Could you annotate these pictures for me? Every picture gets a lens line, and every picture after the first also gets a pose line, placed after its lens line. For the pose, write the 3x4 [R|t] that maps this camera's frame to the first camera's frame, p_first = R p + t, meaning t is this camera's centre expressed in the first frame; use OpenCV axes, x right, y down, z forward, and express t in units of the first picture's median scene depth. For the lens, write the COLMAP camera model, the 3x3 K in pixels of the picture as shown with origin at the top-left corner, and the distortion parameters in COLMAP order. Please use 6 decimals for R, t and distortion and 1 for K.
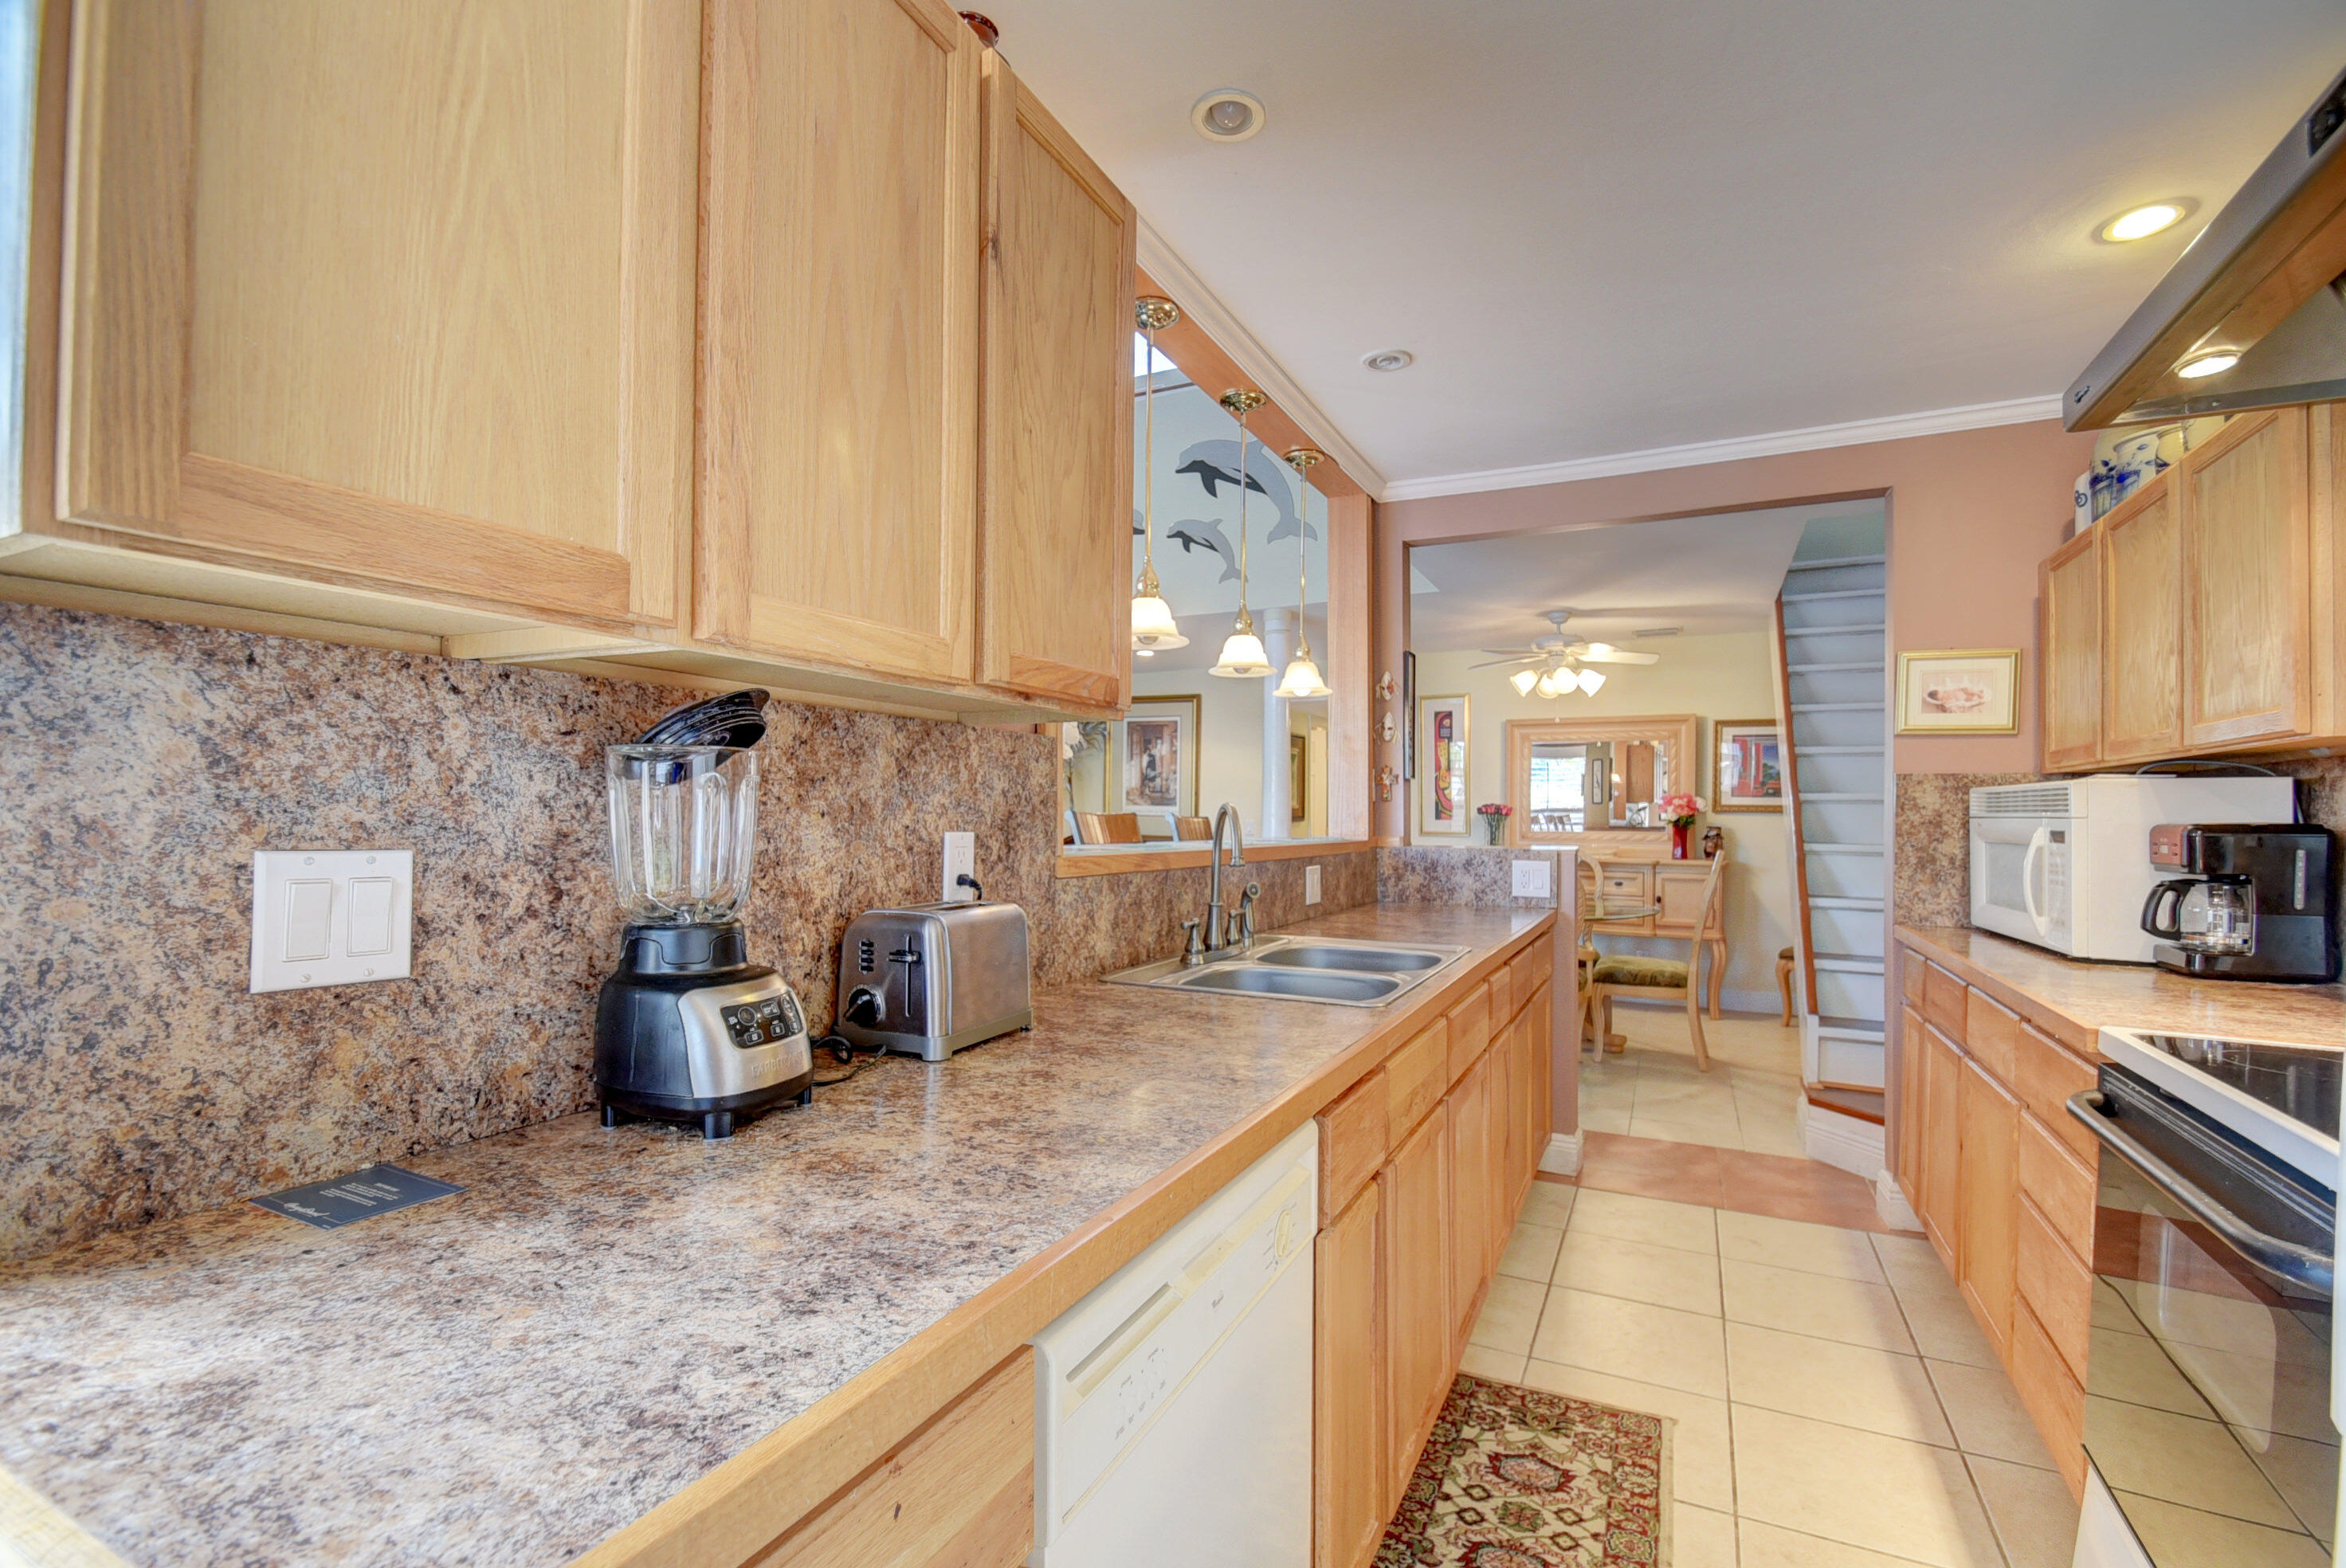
lens RADIAL K [[1031.5, 0, 1173.8], [0, 1031.5, 812.6], [0, 0, 1]] dist [0.018289, -0.020850]
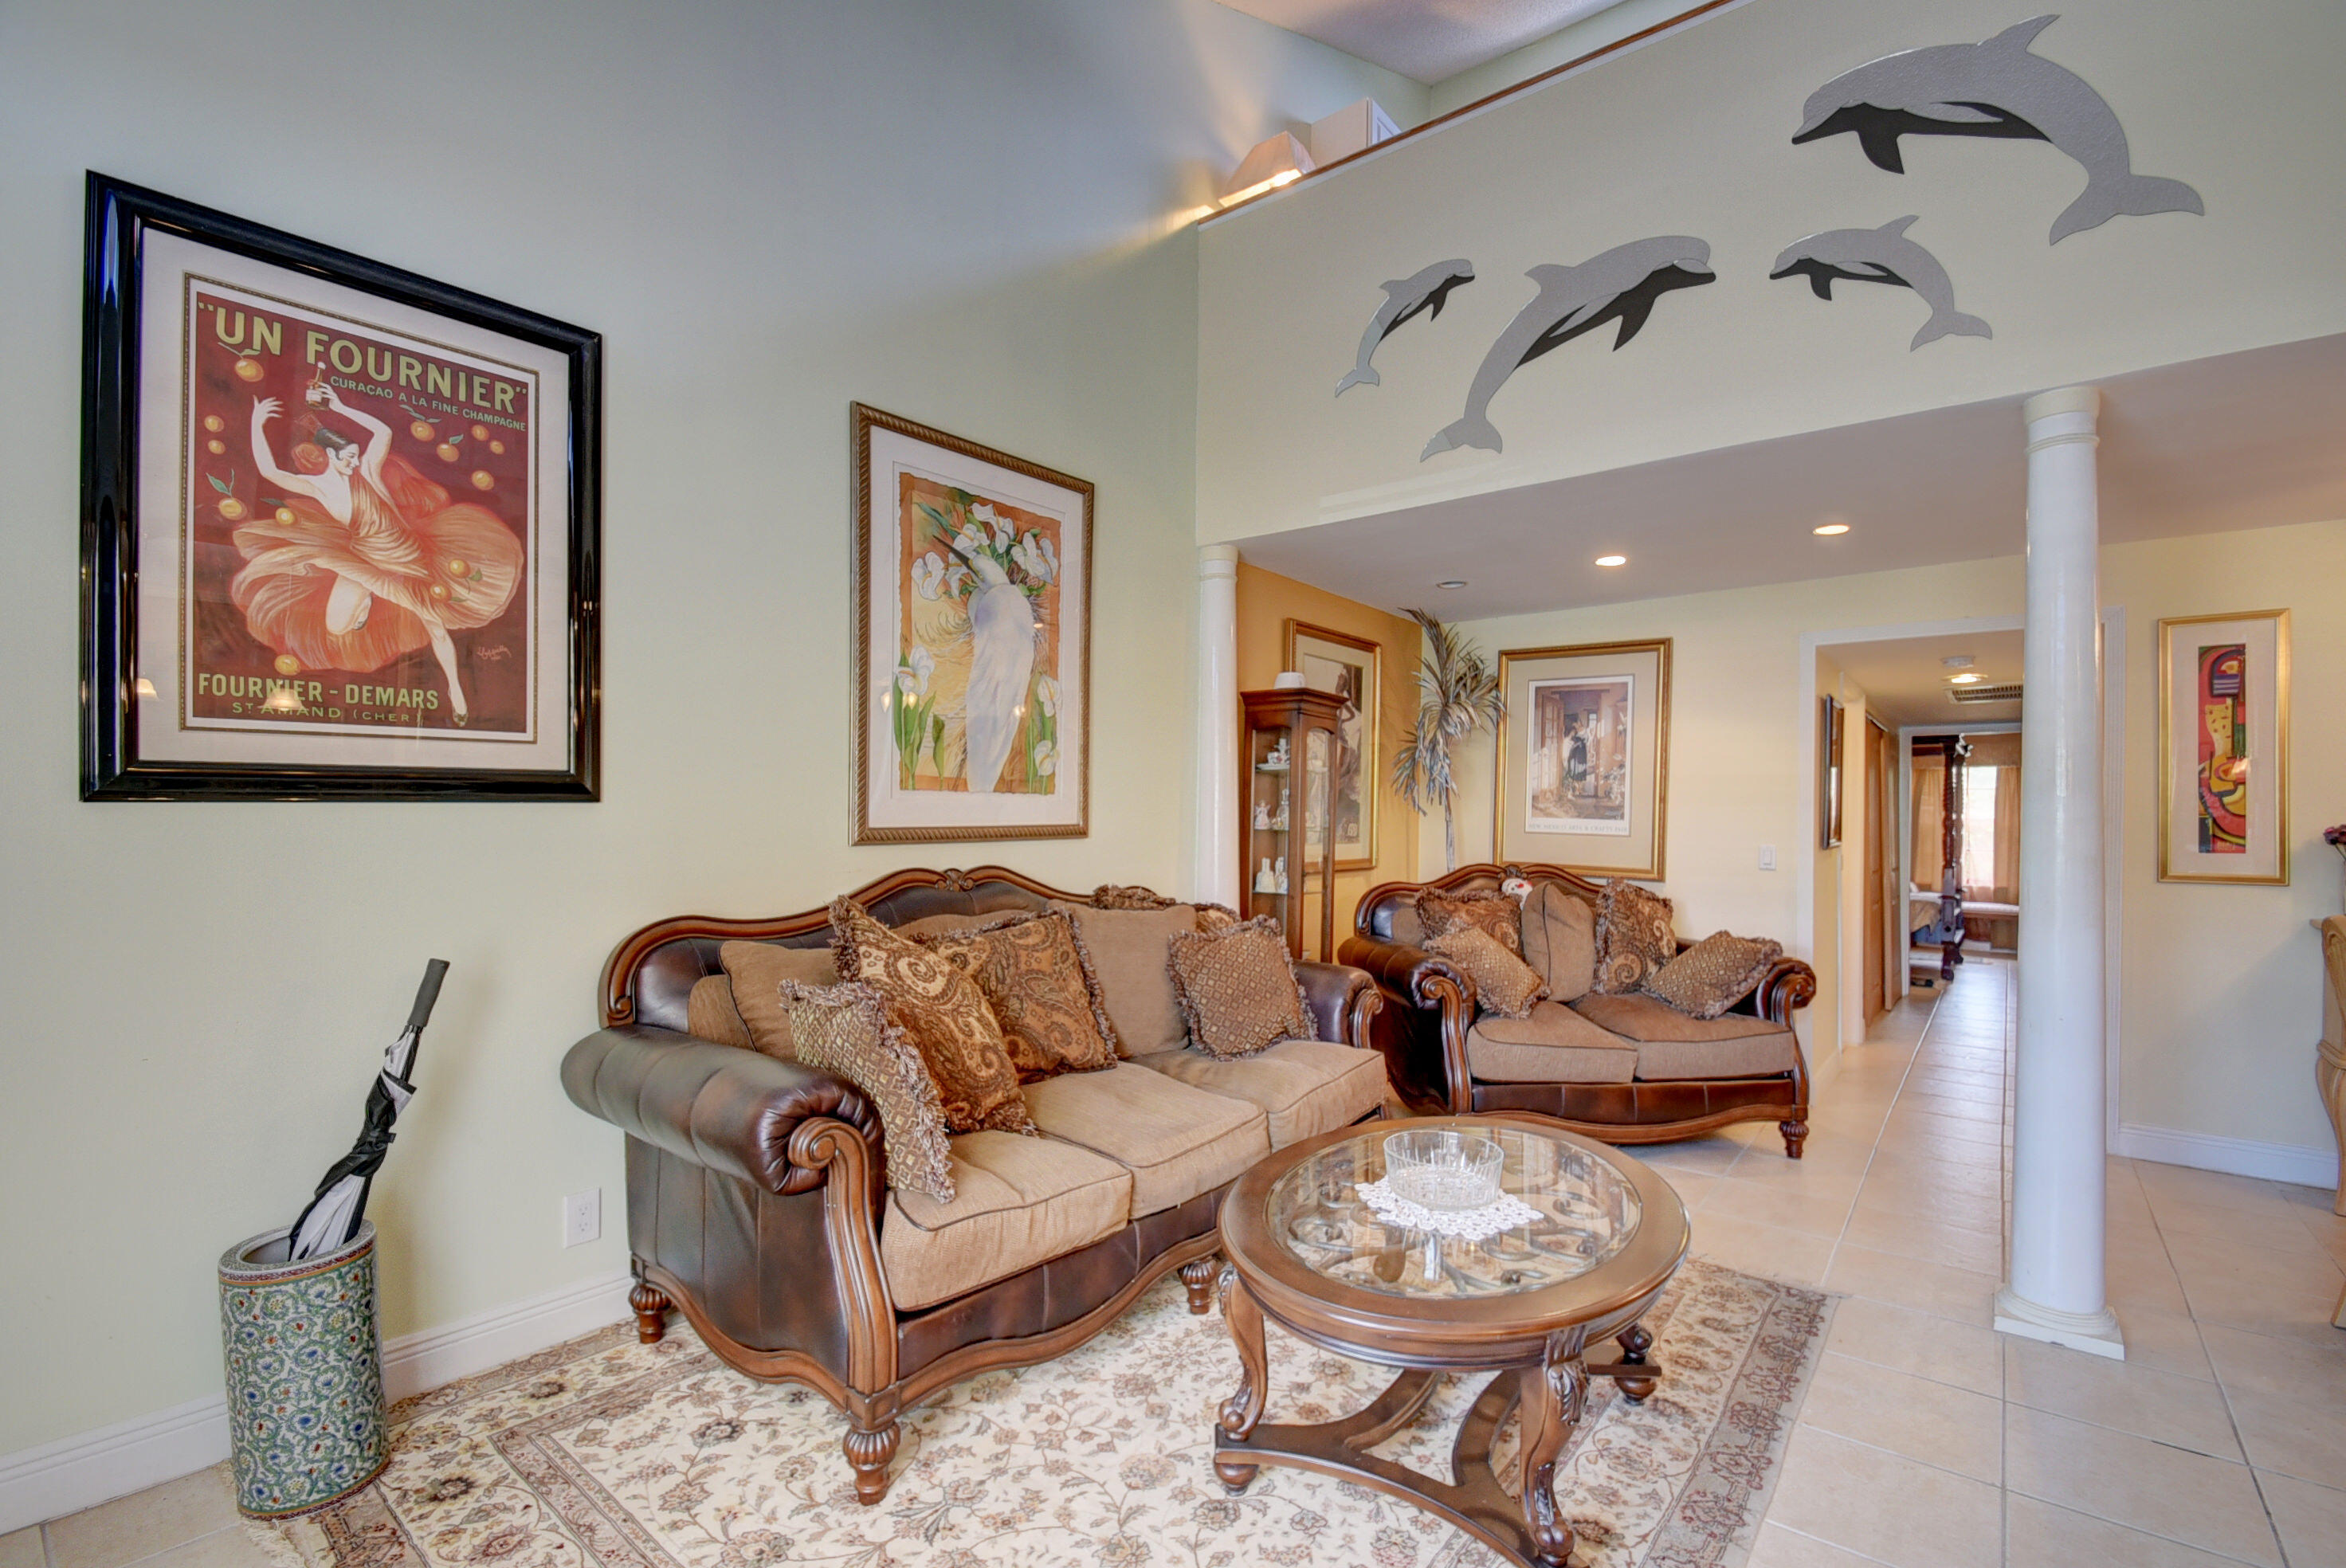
lens RADIAL K [[1022.0, 0, 1169.3], [0, 1022.0, 815.0], [0, 0, 1]] dist [0.006063, -0.015952]
pose [[0.975320, 0.010118, -0.220563, -0.534899], [-0.011073, 0.999934, -0.003095, -0.018402], [0.220517, 0.005461, 0.975368, 1.409824]]
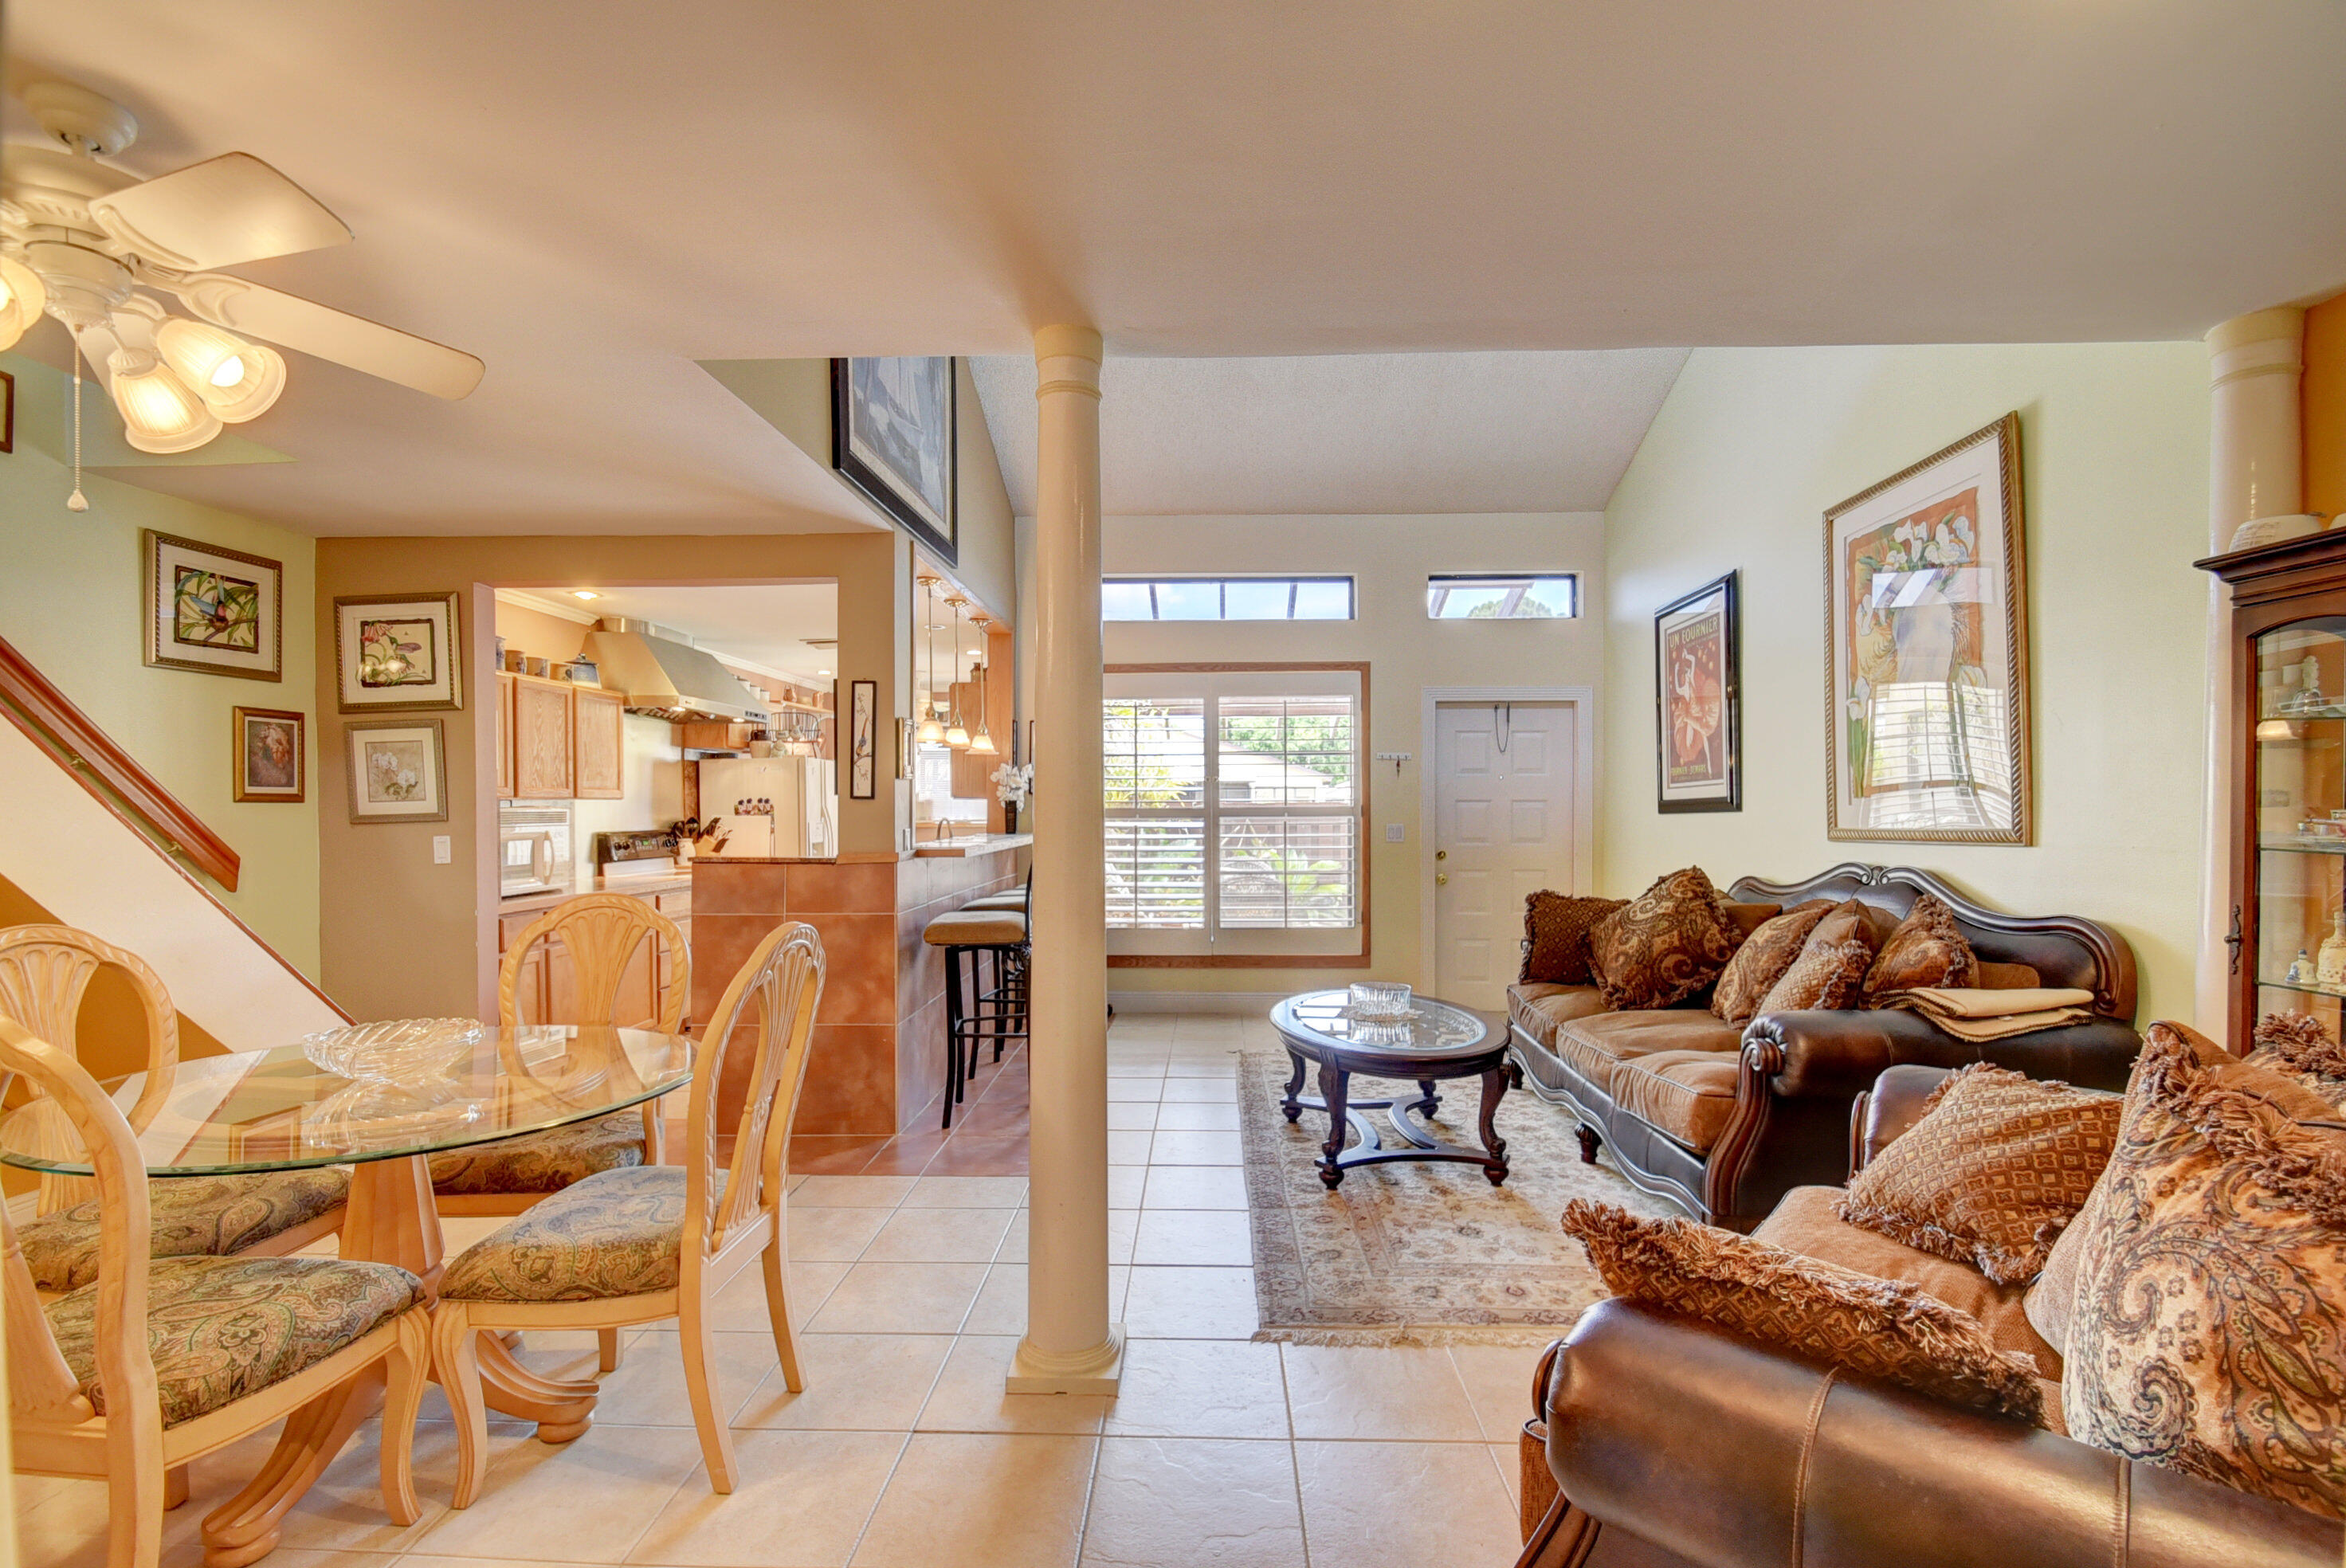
lens RADIAL K [[1031.5, 0, 1173.8], [0, 1031.5, 812.6], [0, 0, 1]] dist [0.018289, -0.020850]
pose [[-0.912645, 0.000025, -0.408752, 0.670295], [-0.001462, 0.999993, 0.003324, -0.033979], [0.408749, 0.003631, -0.912639, 4.075570]]
